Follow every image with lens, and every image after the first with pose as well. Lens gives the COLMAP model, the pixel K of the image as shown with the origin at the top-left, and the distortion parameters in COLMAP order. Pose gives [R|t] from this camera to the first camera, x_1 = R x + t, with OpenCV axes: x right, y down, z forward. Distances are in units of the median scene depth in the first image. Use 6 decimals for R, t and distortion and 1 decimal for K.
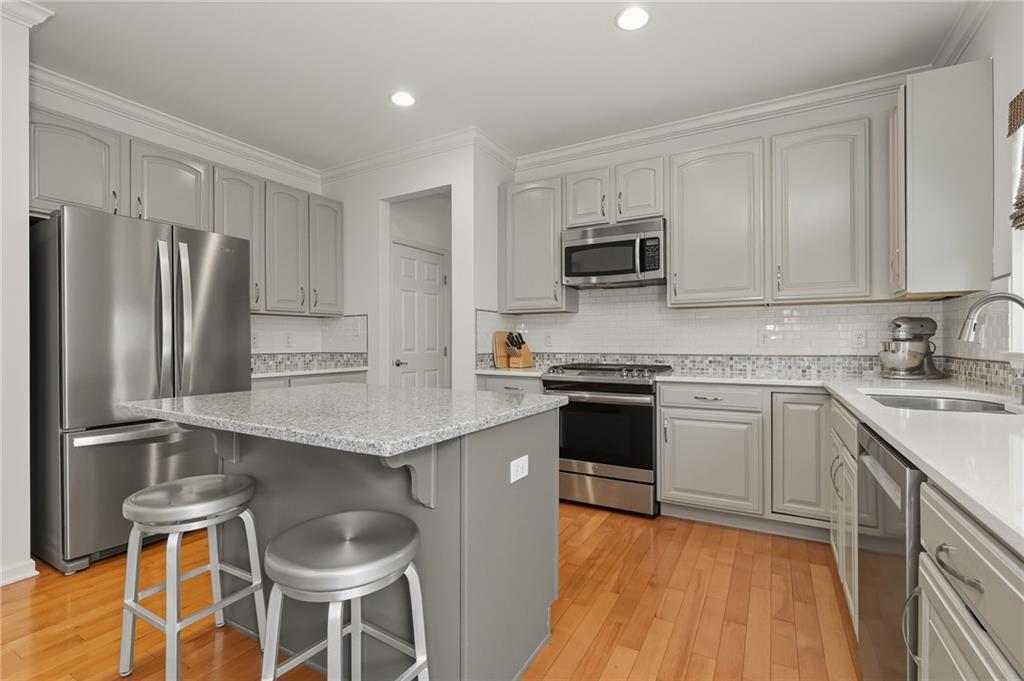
lens RADIAL K [[465.9, 0, 509.3], [0, 465.9, 341.6], [0, 0, 1]] dist [0.003237, 0.000262]
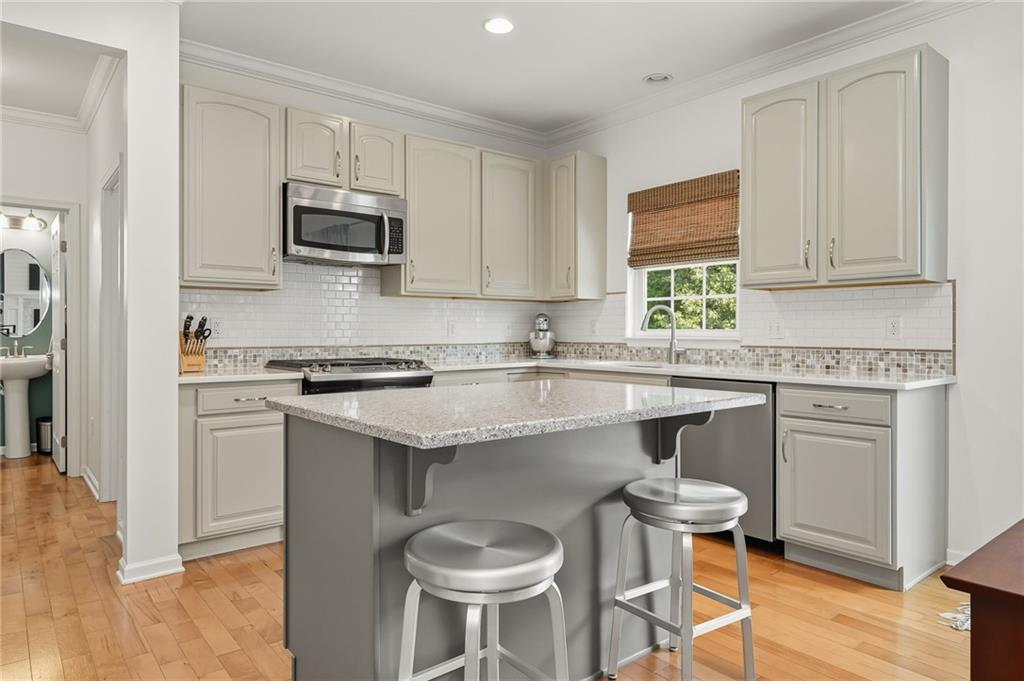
lens RADIAL K [[621.8, 0, 512.6], [0, 621.8, 336.0], [0, 0, 1]] dist [-0.002659, 0.000125]
pose [[0.364410, -0.004366, 0.931228, -0.728317], [0.000033, 0.999989, 0.004675, 0.003345], [-0.931239, -0.001673, 0.364406, 0.332024]]
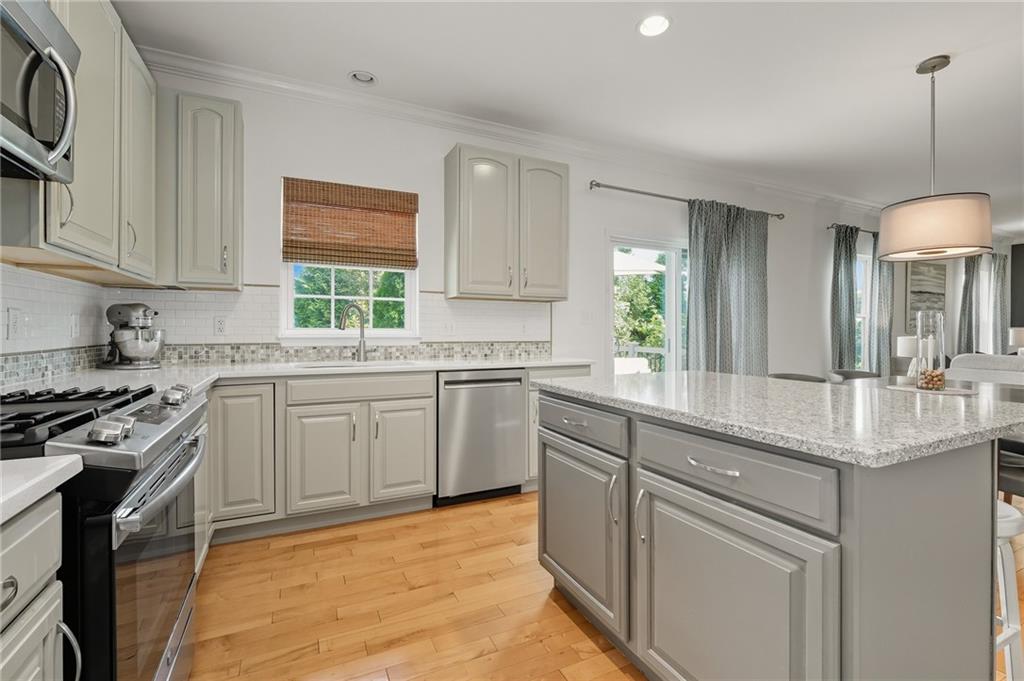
lens RADIAL K [[465.9, 0, 517.6], [0, 465.9, 334.3], [0, 0, 1]] dist [0.003237, 0.000262]
pose [[-0.822675, -0.004132, 0.568497, -0.270886], [0.000200, 0.999971, 0.007557, 0.001537], [-0.568512, 0.006330, -0.822651, 1.087107]]
